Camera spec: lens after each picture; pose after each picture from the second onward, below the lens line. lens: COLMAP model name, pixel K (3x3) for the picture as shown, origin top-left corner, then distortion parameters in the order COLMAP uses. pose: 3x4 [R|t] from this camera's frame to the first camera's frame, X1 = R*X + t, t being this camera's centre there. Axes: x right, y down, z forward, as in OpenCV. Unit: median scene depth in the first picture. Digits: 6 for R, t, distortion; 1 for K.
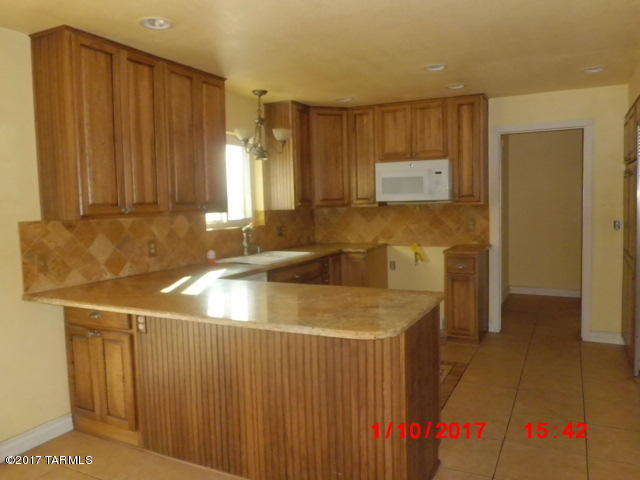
lens RADIAL K [[494.7, 0, 321.3], [0, 494.7, 228.6], [0, 0, 1]] dist [-0.049416, 0.032640]
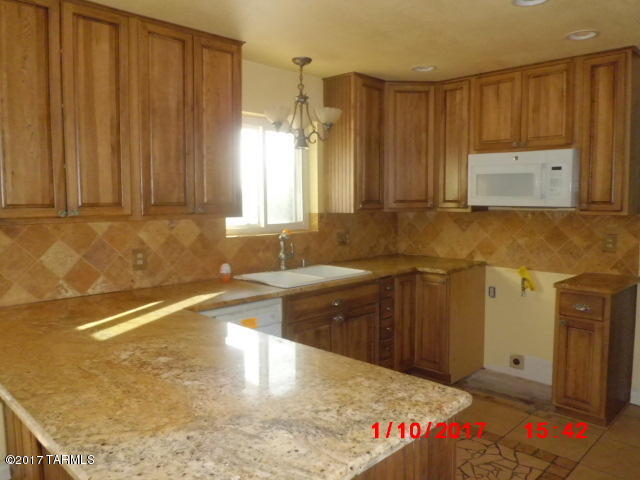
lens RADIAL K [[494.7, 0, 318.6], [0, 494.7, 228.1], [0, 0, 1]] dist [-0.049416, 0.032640]
pose [[0.952931, 0.044502, -0.299905, 0.136093], [-0.041120, 0.999000, 0.017582, -0.028828], [0.300387, -0.004422, 0.953807, 0.256473]]
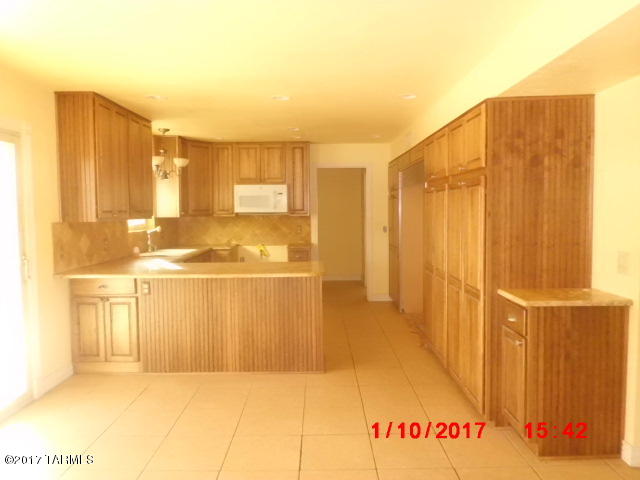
lens RADIAL K [[494.7, 0, 326.4], [0, 494.7, 237.7], [0, 0, 1]] dist [-0.049416, 0.032640]
pose [[0.883289, -0.008348, 0.468755, -0.346287], [0.013106, 0.999890, -0.006889, 0.030450], [-0.468646, 0.012228, 0.883301, -0.370066]]
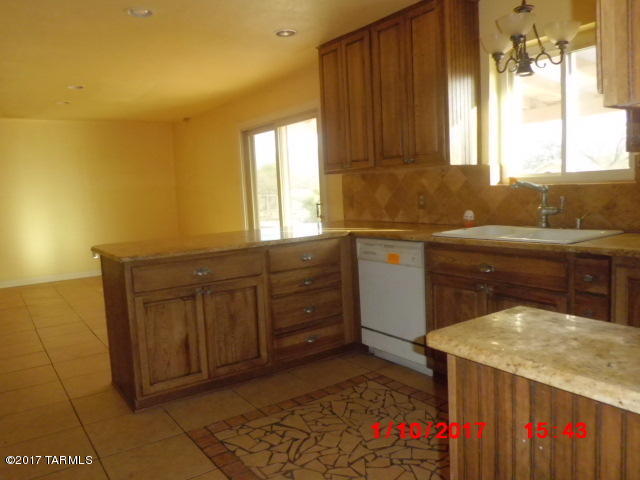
lens RADIAL K [[494.7, 0, 321.8], [0, 494.7, 241.0], [0, 0, 1]] dist [-0.049416, 0.032640]
pose [[-0.478618, 0.134671, -0.867634, 0.527713], [0.005444, 0.988603, 0.150445, -0.025373], [0.878006, 0.067282, -0.473897, 1.037642]]
